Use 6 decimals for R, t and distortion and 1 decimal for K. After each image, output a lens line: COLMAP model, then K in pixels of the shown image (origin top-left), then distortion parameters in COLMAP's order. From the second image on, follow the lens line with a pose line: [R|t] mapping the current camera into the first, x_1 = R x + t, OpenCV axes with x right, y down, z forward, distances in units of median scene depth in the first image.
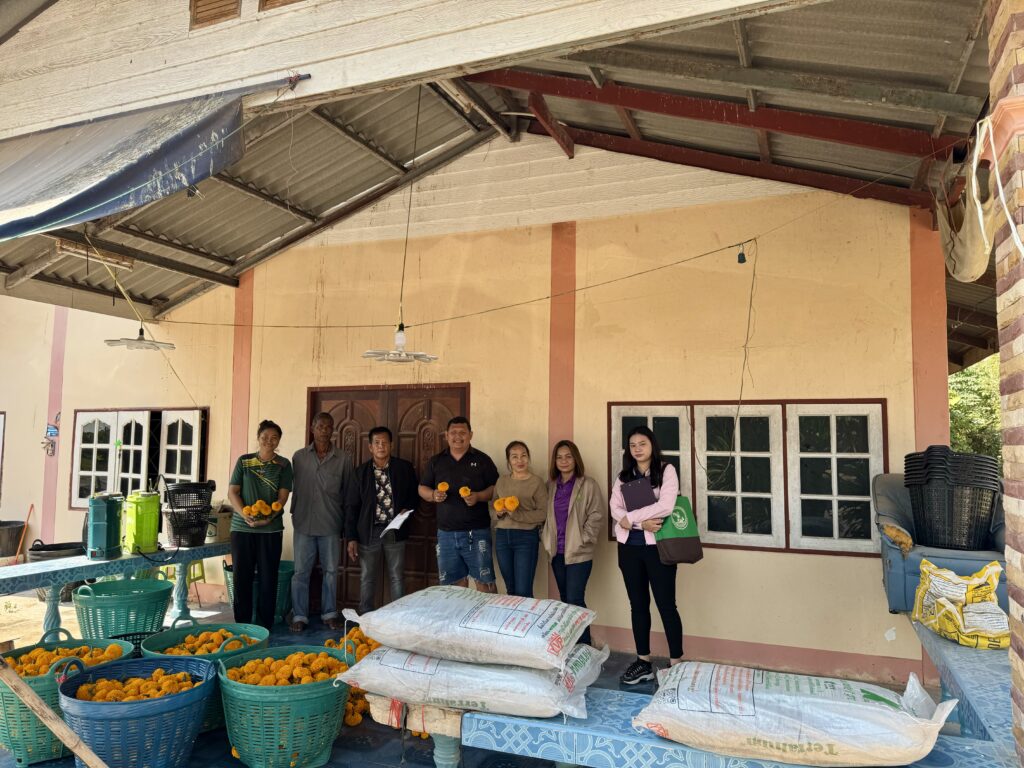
lens RADIAL K [[738.0, 0, 512.9], [0, 738.0, 385.6], [0, 0, 1]] dist [0.013965, 0.001670]
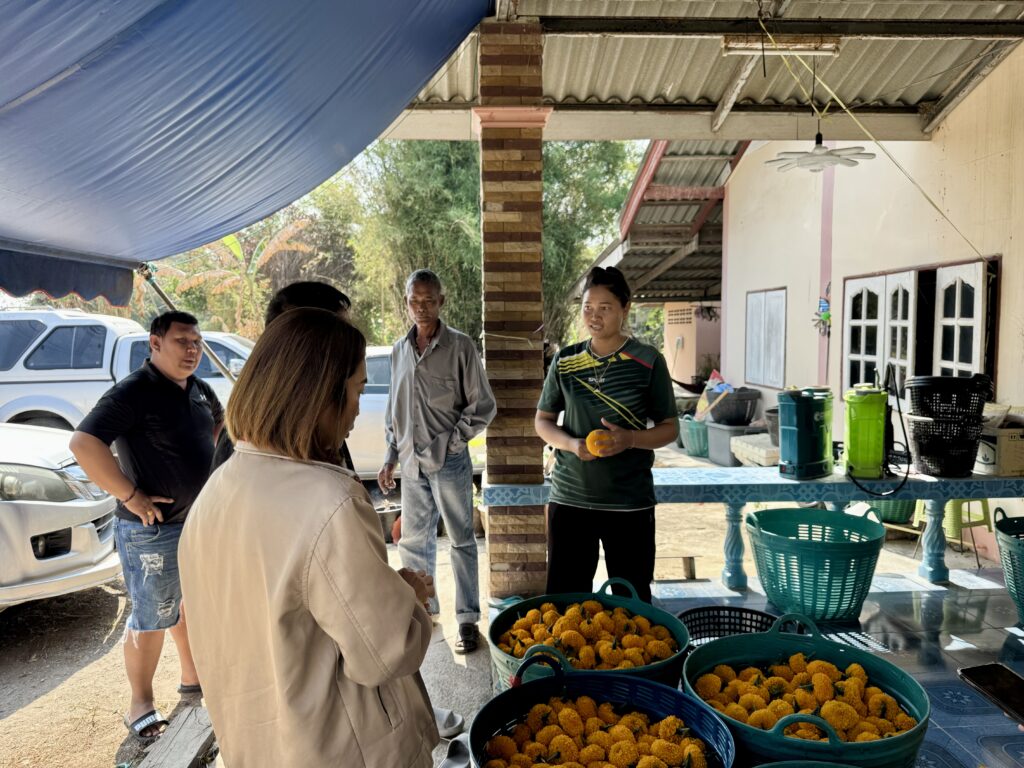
lens RADIAL K [[738.0, 0, 512.4], [0, 738.0, 390.0], [0, 0, 1]] dist [0.013965, 0.001670]
pose [[0.432670, 0.062128, -0.899409, -0.022660], [0.090231, 0.989630, 0.111767, 0.033997], [0.897025, -0.129513, 0.422578, 0.357448]]
